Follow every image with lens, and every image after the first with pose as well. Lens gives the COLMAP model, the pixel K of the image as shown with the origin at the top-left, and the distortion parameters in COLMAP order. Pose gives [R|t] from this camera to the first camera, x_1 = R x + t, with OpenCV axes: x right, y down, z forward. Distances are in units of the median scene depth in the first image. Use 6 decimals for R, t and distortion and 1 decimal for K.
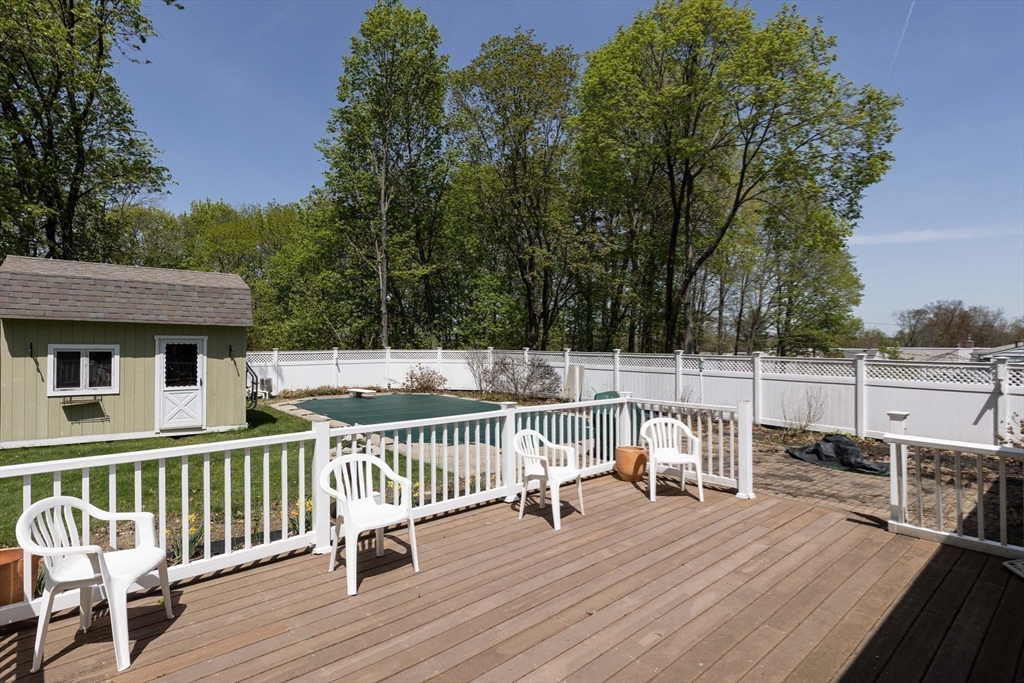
lens RADIAL K [[527.5, 0, 515.5], [0, 527.5, 347.8], [0, 0, 1]] dist [0.001163, 0.000407]
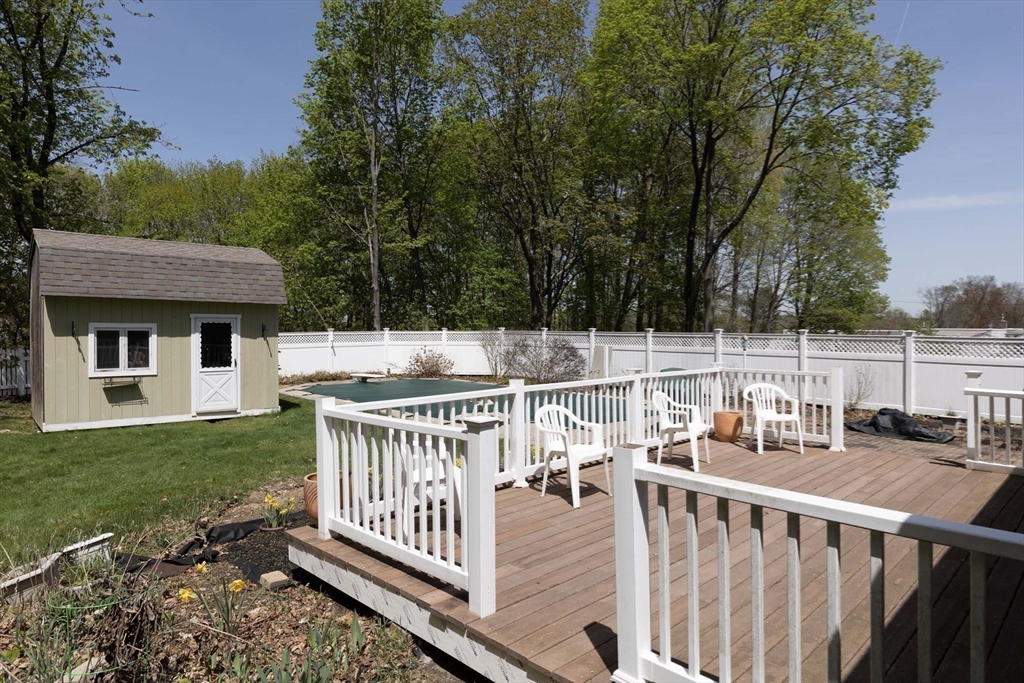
lens RADIAL K [[623.4, 0, 512.0], [0, 623.4, 341.5], [0, 0, 1]] dist [0.003788, -0.000466]
pose [[0.998852, -0.004386, 0.047694, -0.085751], [0.003623, 0.999864, 0.016075, 0.005656], [-0.047758, -0.015884, 0.998733, -0.081199]]
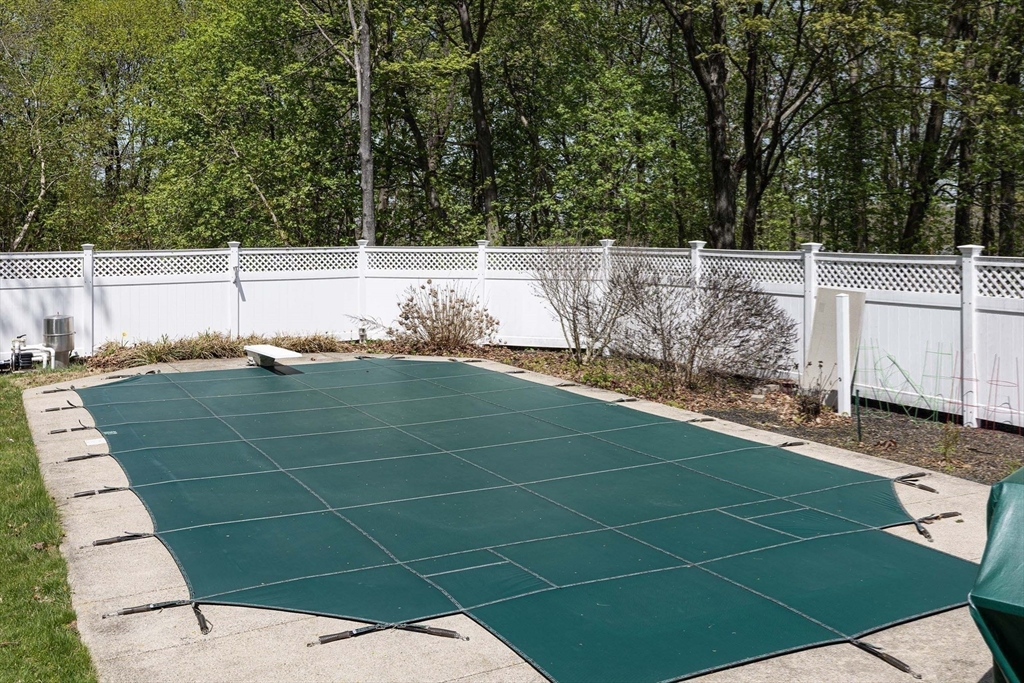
lens RADIAL K [[1006.2, 0, 510.5], [0, 1006.2, 236.5], [0, 0, 1]] dist [0.008525, 0.005064]
pose [[0.983312, -0.003212, -0.181897, 0.019234], [0.002698, 0.999992, -0.003073, -0.001537], [0.181905, 0.002531, 0.983313, 0.264479]]
